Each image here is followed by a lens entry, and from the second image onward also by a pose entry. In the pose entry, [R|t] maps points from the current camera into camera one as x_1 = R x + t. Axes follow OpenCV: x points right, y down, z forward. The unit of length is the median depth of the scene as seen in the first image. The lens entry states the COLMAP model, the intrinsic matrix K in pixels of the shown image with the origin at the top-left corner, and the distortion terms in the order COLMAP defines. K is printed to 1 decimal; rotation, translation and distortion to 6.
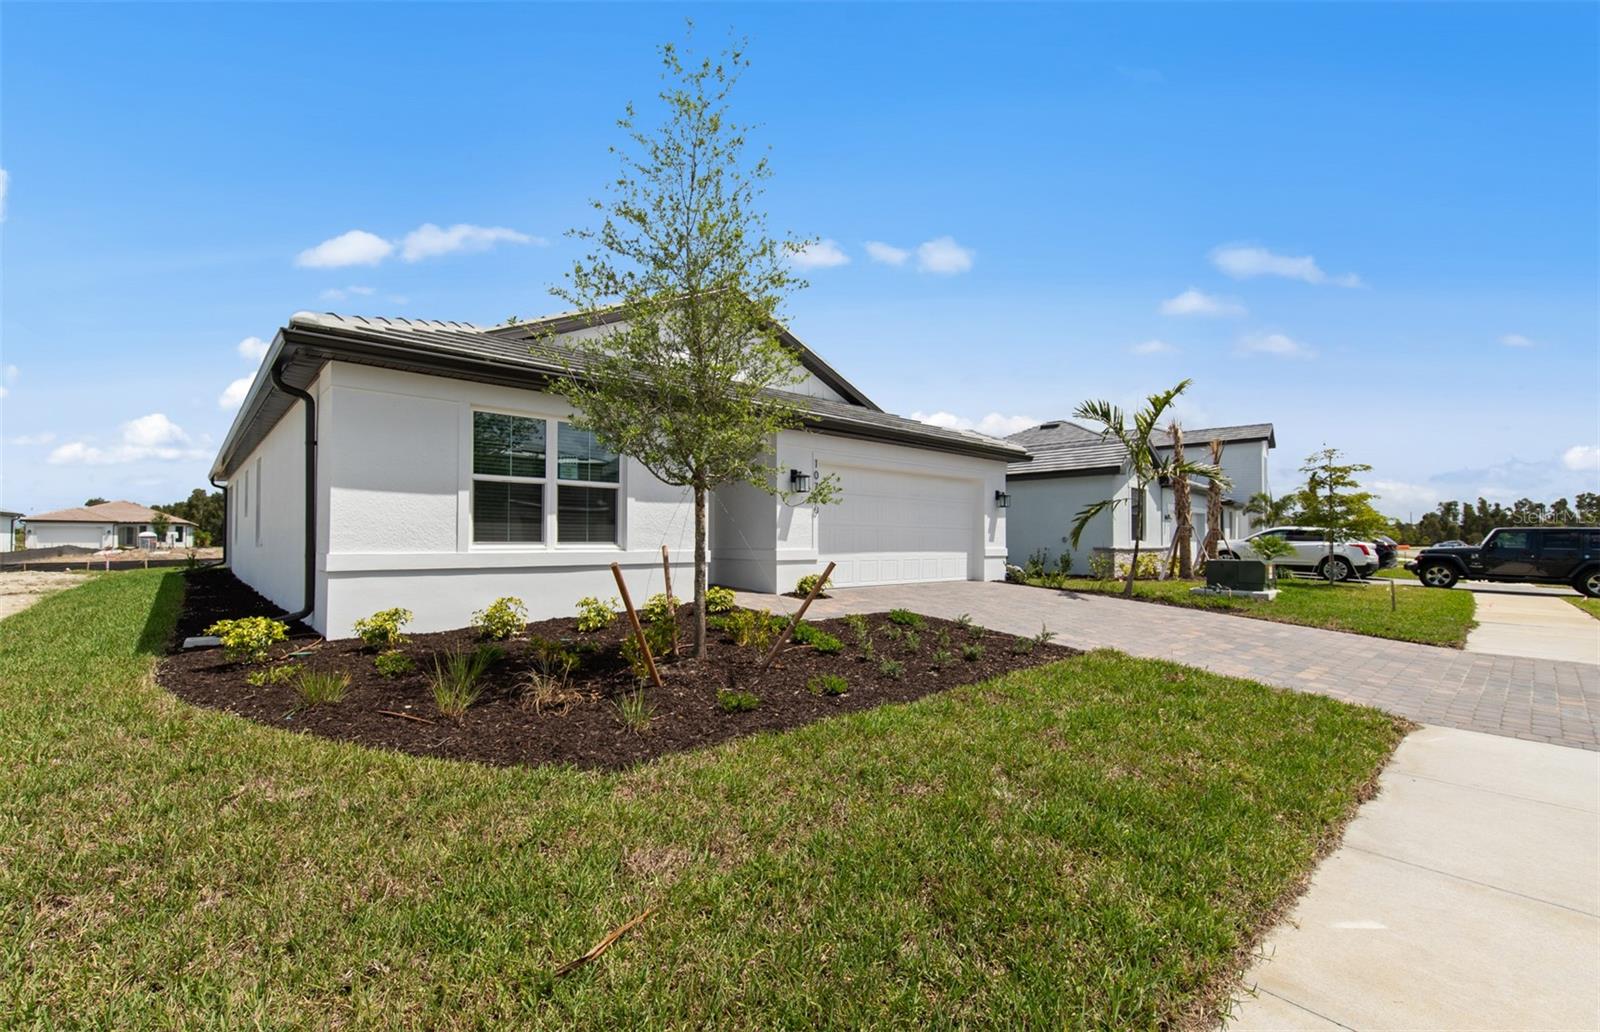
lens RADIAL K [[675.3, 0, 800.0], [0, 675.3, 516.0], [0, 0, 1]] dist [-0.000569, -0.000057]
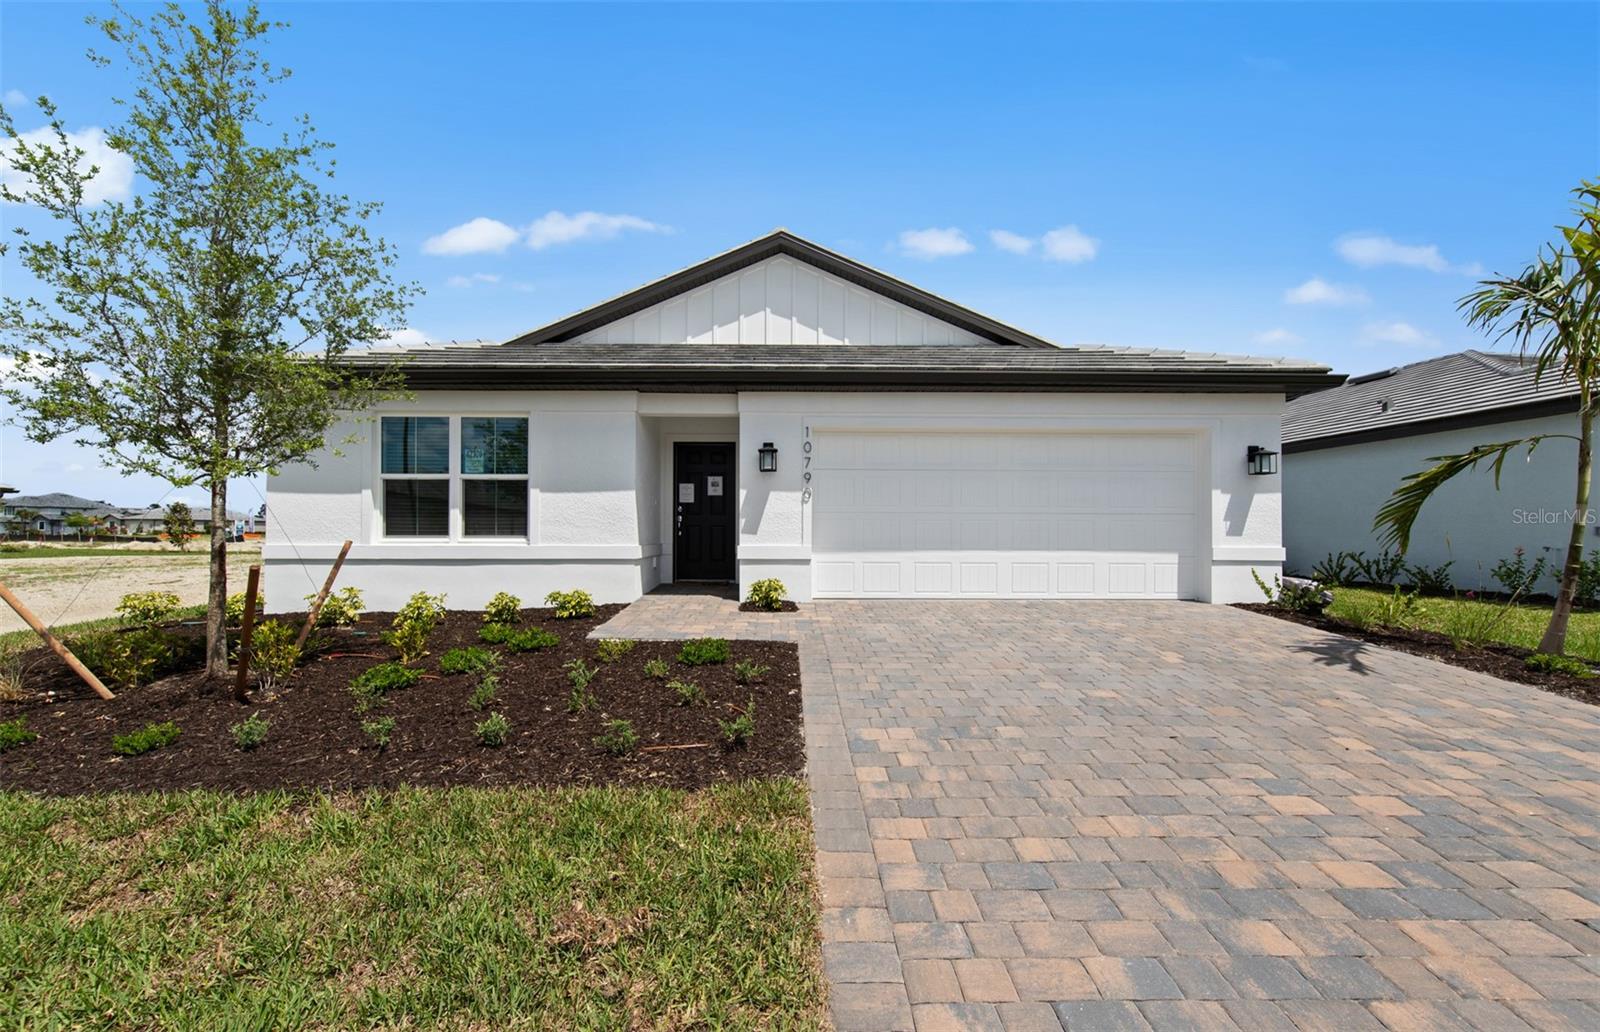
lens RADIAL K [[636.0, 0, 800.0], [0, 636.0, 516.0], [0, 0, 1]] dist [0.000117, 0.000015]
pose [[0.746294, -0.016143, -0.665420, 0.620083], [0.024381, 0.999698, 0.003091, 0.017314], [0.665169, -0.018530, 0.746463, 0.583730]]
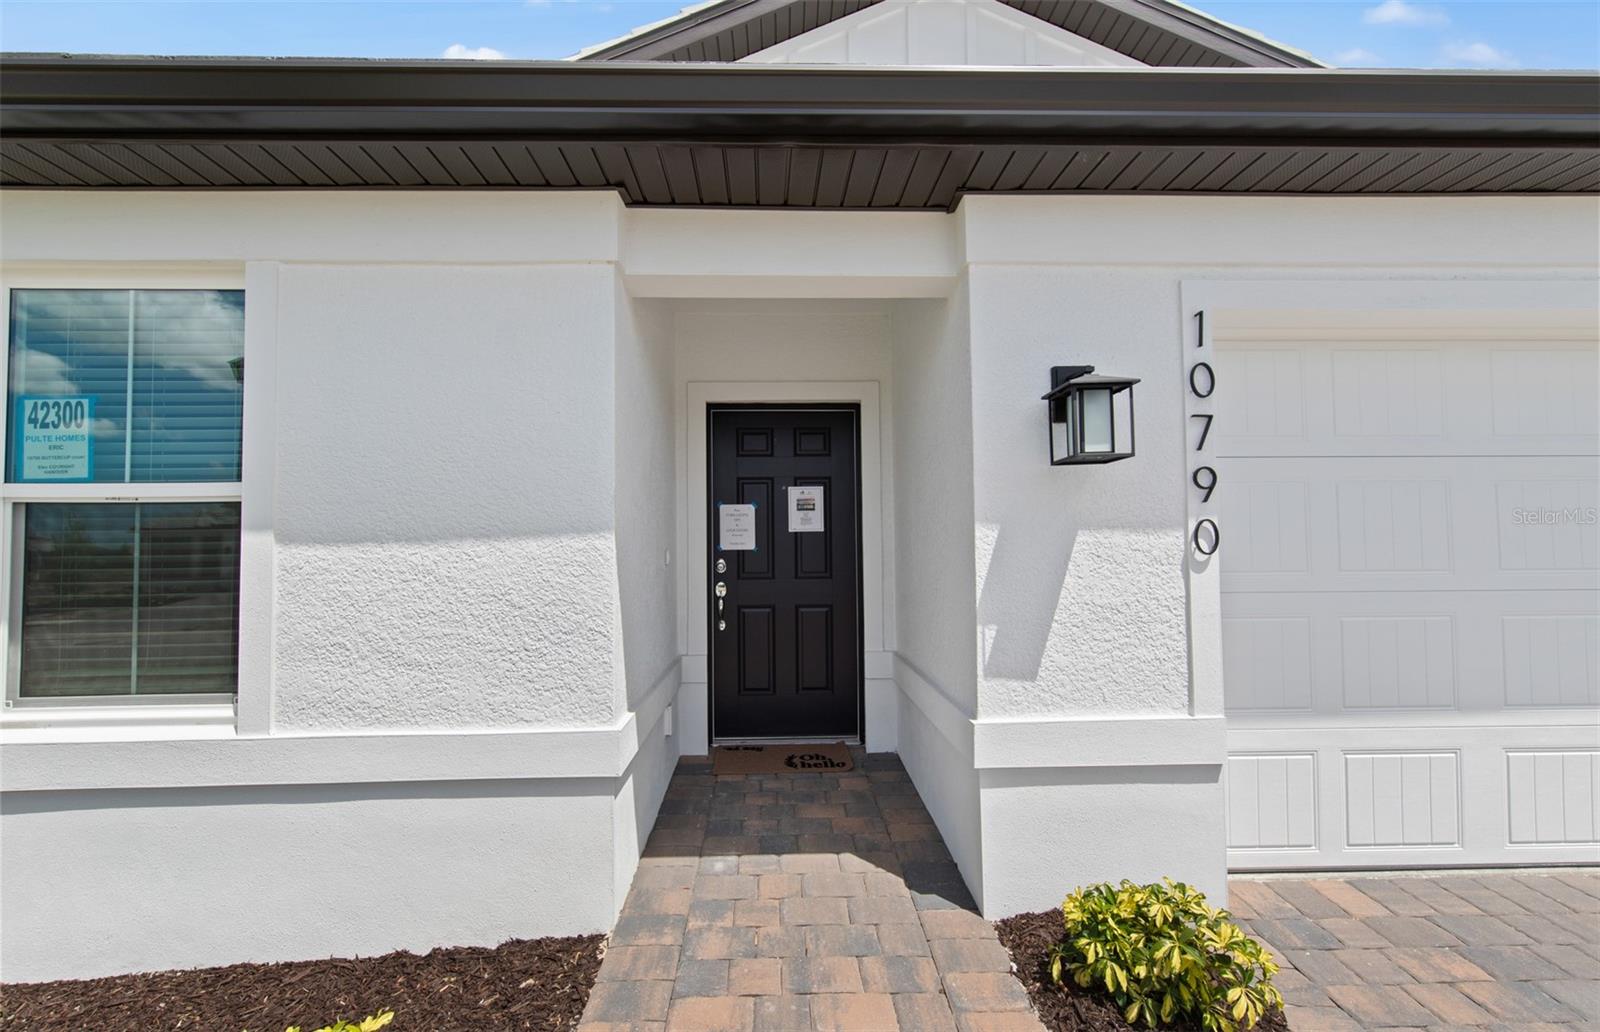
lens RADIAL K [[675.3, 0, 800.0], [0, 675.3, 516.0], [0, 0, 1]] dist [-0.000569, -0.000057]
pose [[0.759490, -0.041065, -0.649222, 0.086365], [0.036566, 0.999123, -0.020421, -0.020673], [0.649491, -0.008230, 0.760325, 0.939372]]
